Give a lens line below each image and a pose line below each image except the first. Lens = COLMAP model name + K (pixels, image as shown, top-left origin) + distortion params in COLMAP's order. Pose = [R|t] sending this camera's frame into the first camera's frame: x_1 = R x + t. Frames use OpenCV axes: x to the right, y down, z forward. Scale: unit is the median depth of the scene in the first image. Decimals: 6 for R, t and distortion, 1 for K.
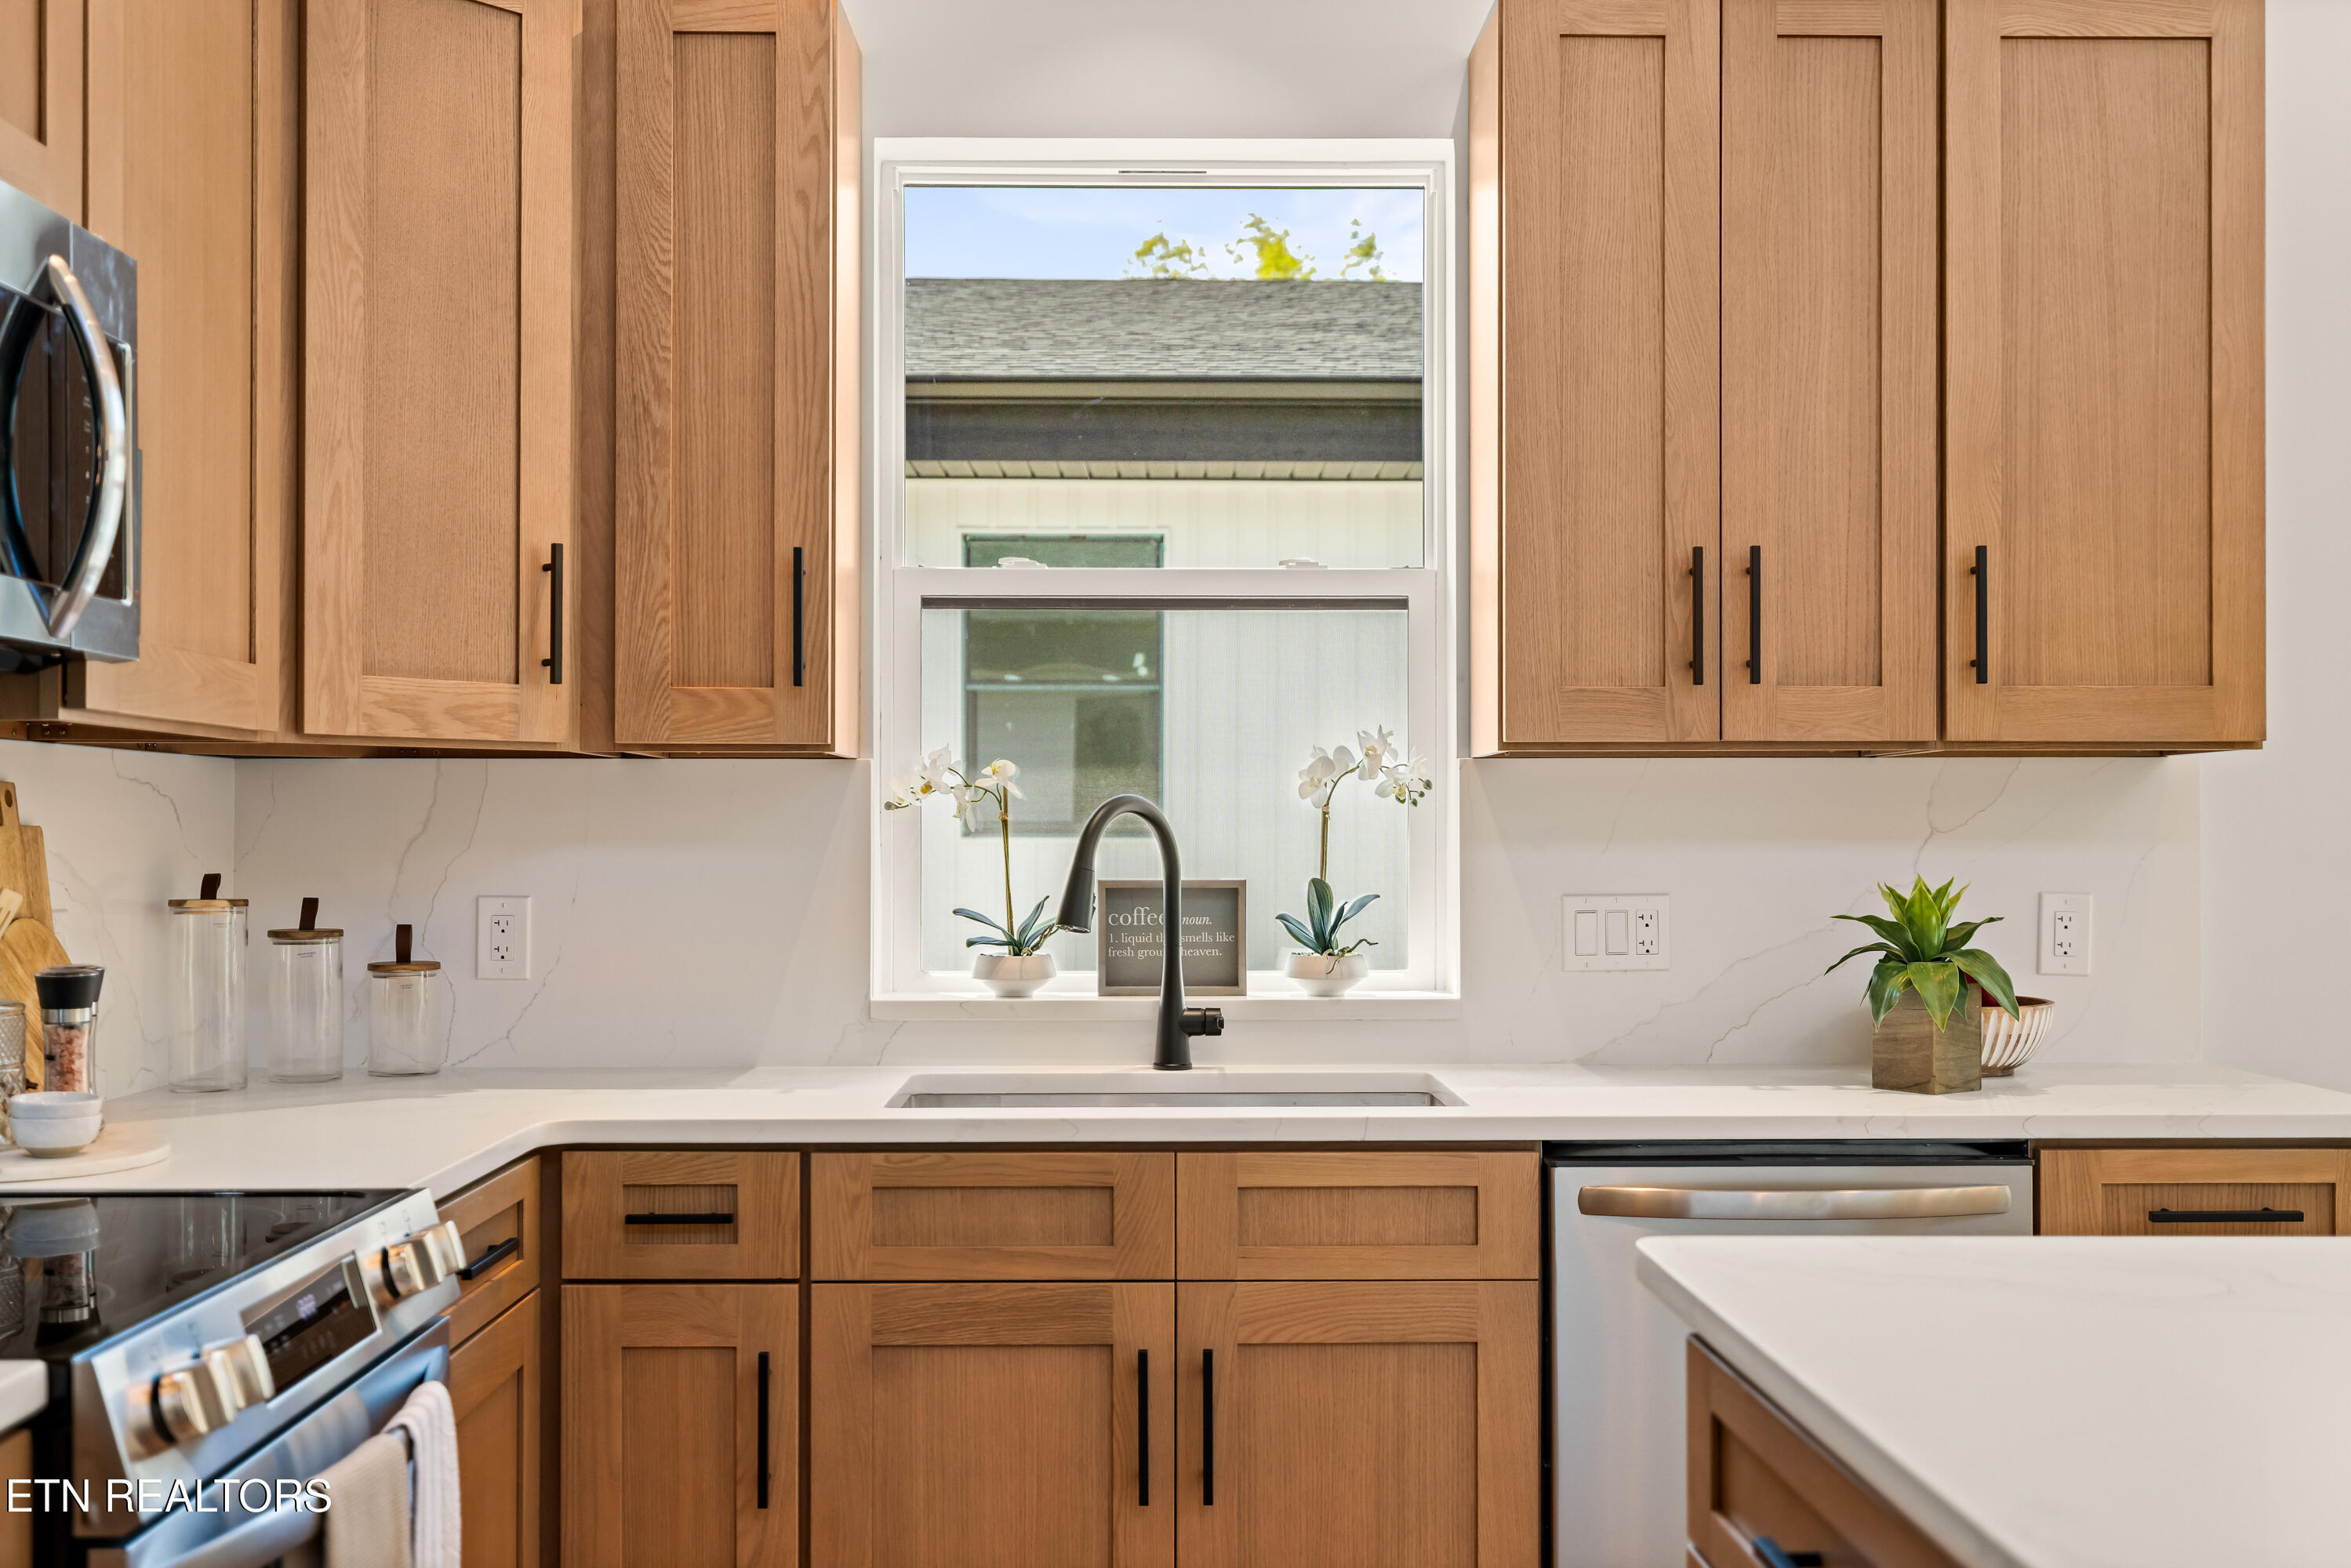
lens RADIAL K [[2300.1, 0, 1170.0], [0, 2300.1, 824.3], [0, 0, 1]] dist [0.007013, 0.005323]
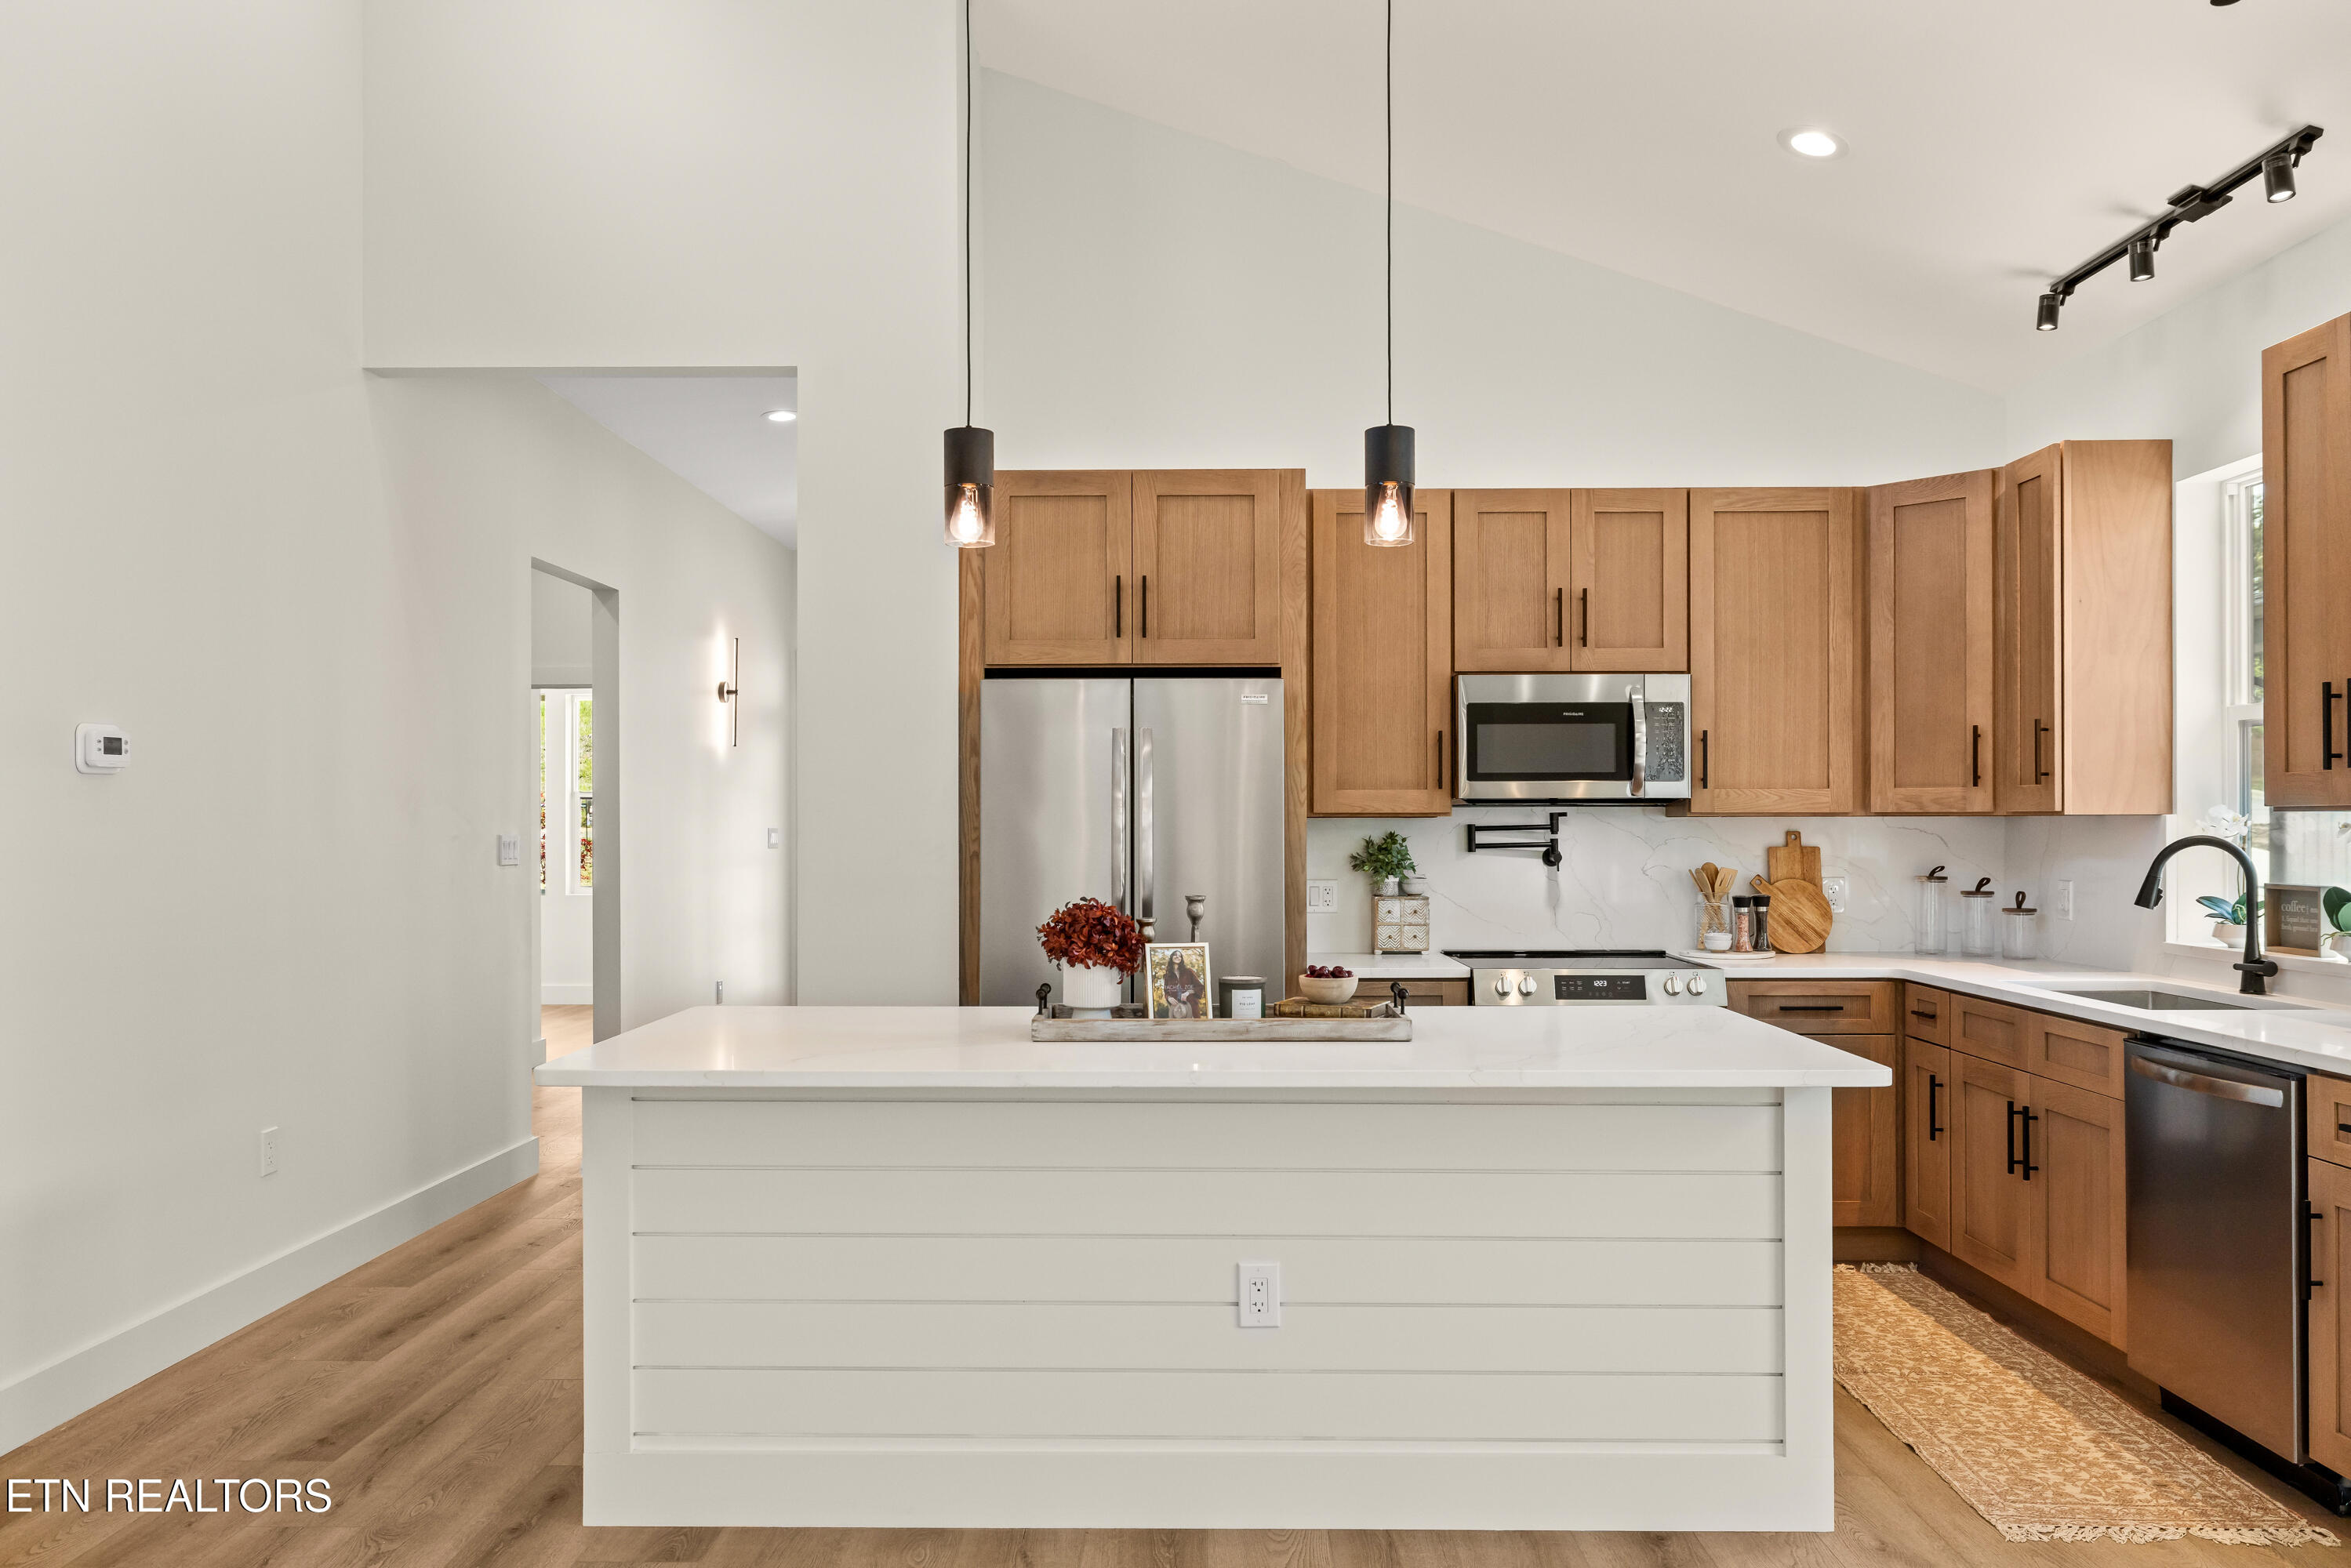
lens RADIAL K [[1681.9, 0, 1169.6], [0, 1681.9, 814.4], [0, 0, 1]] dist [-0.001186, 0.002041]
pose [[-0.032700, -0.005304, -0.999451, 1.397847], [0.005468, 0.999970, -0.005485, -0.027929], [0.999450, -0.005645, -0.032670, 0.248203]]
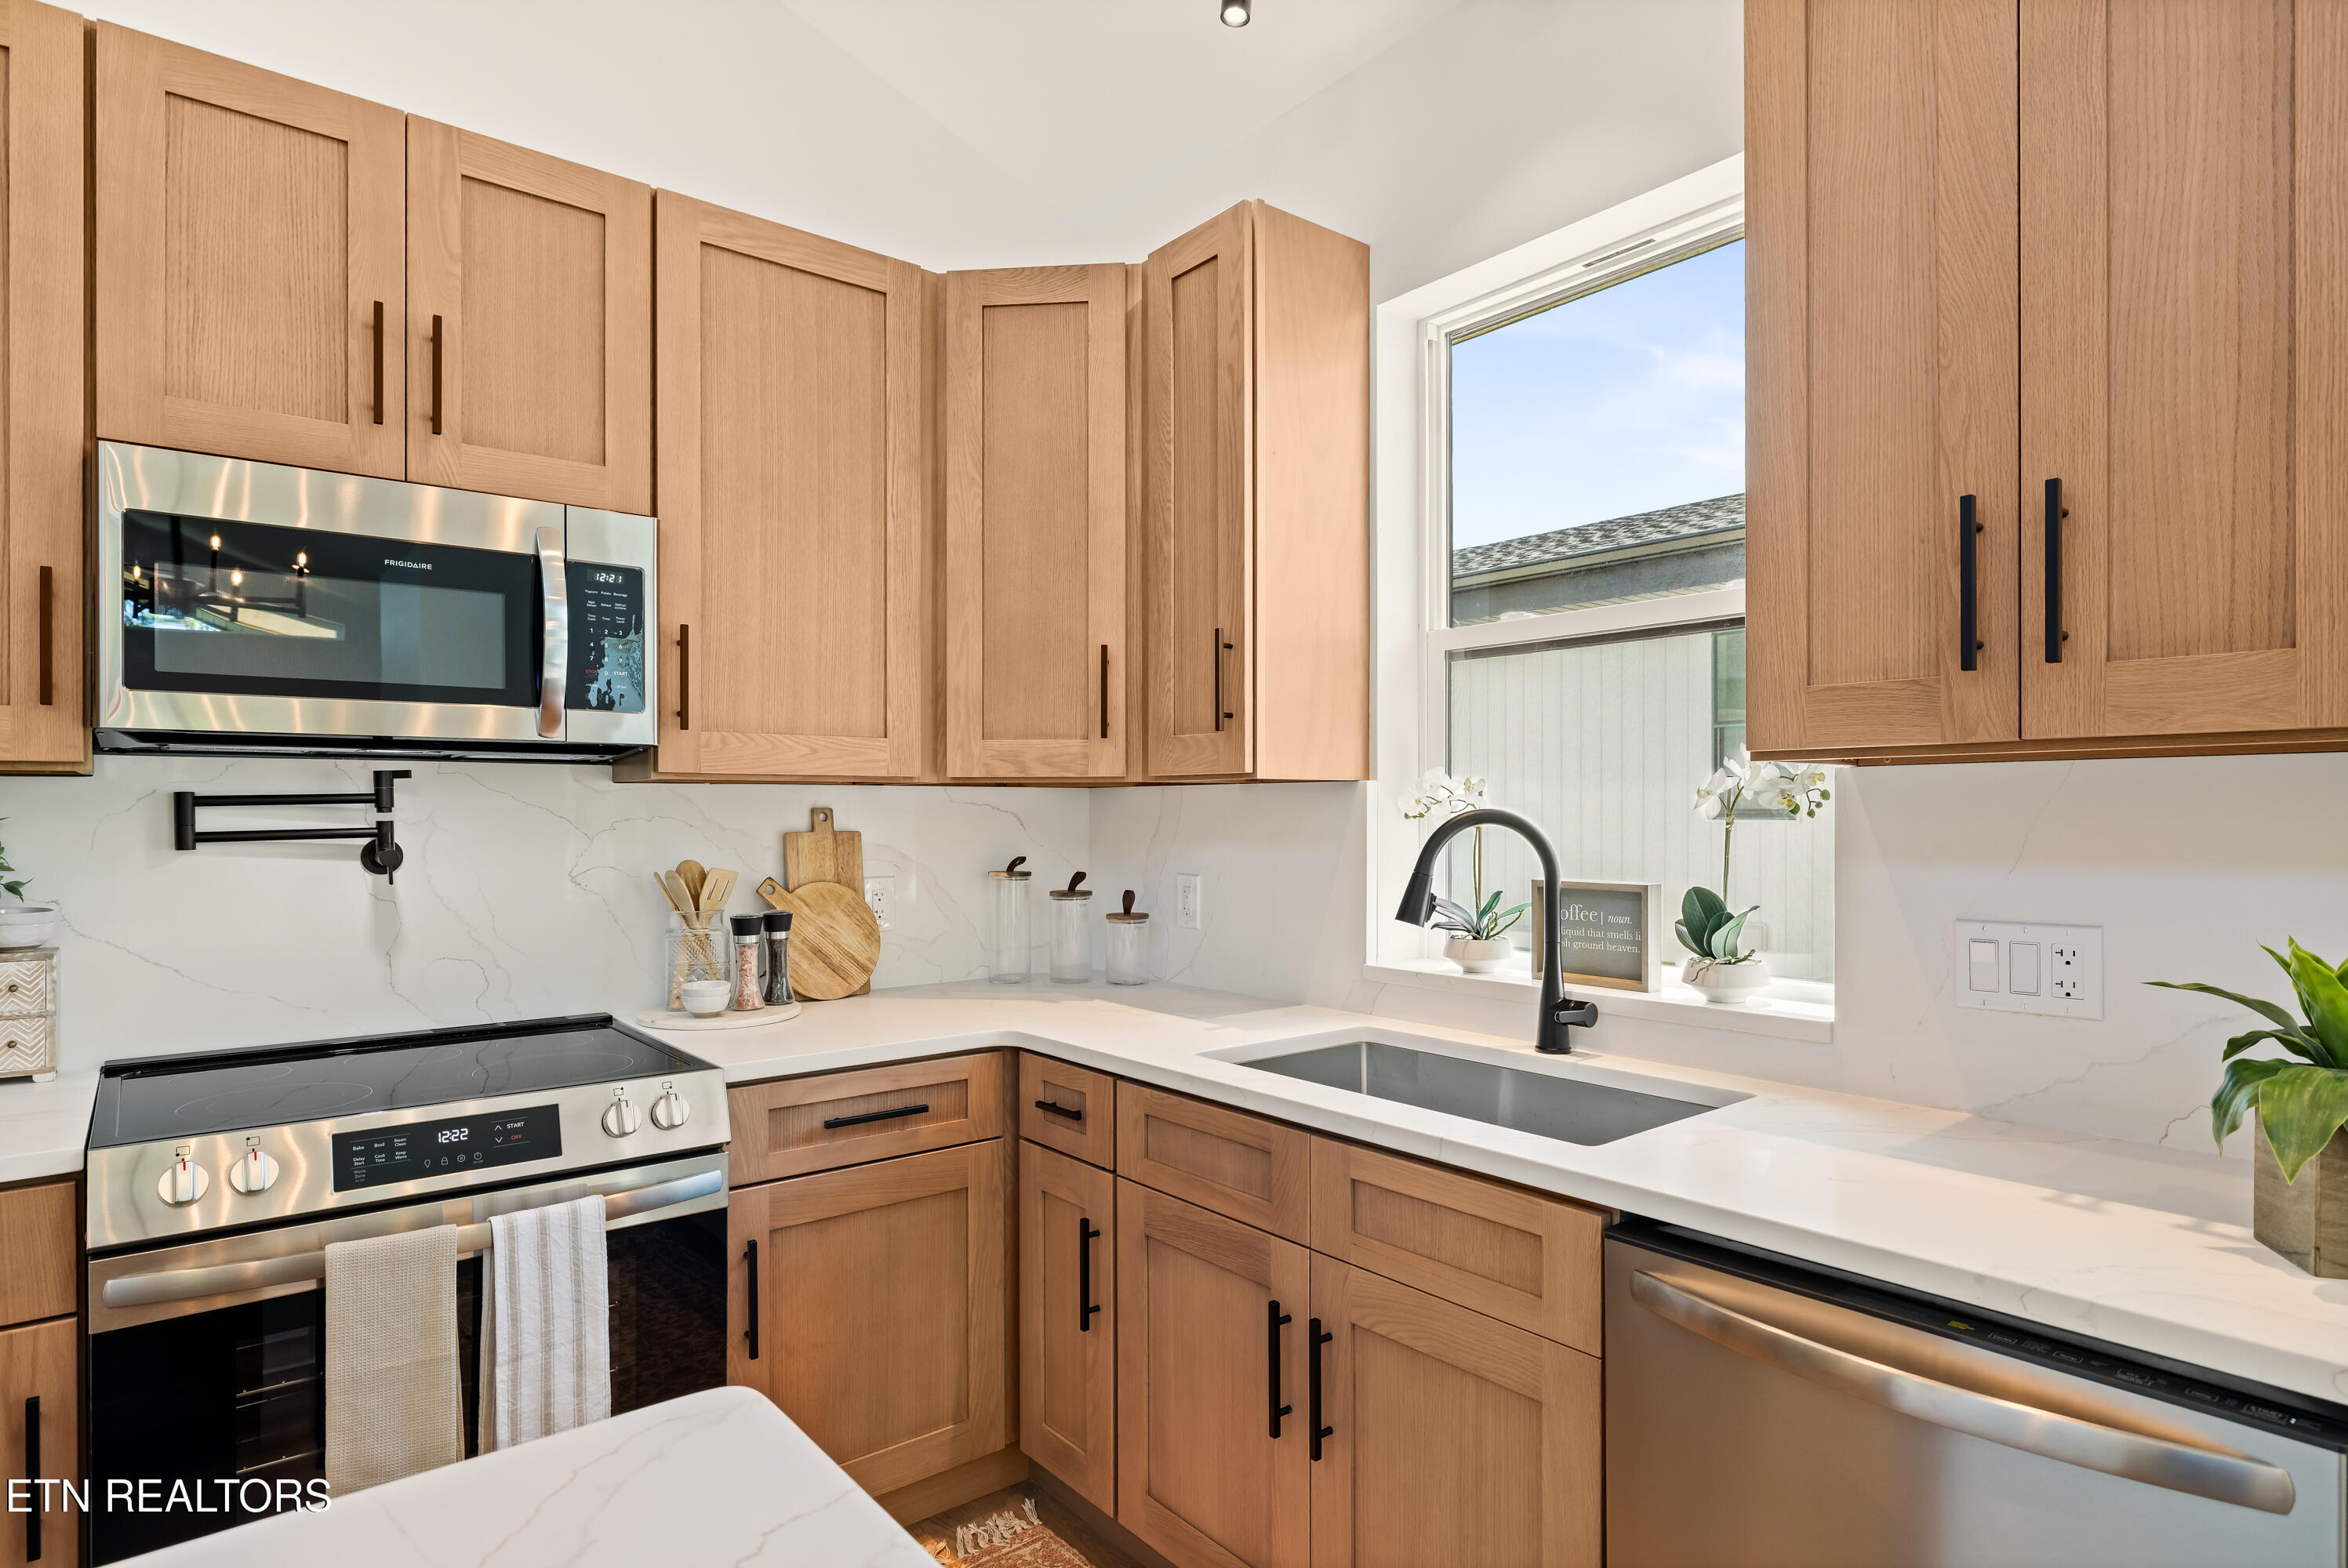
lens RADIAL K [[1247.0, 0, 1179.8], [0, 1247.0, 813.8], [0, 0, 1]] dist [-0.002902, 0.000784]
pose [[0.618160, 0.000828, -0.786052, 0.397352], [0.005174, 0.999974, 0.005121, -0.014914], [0.786035, -0.007232, 0.618140, 0.521135]]
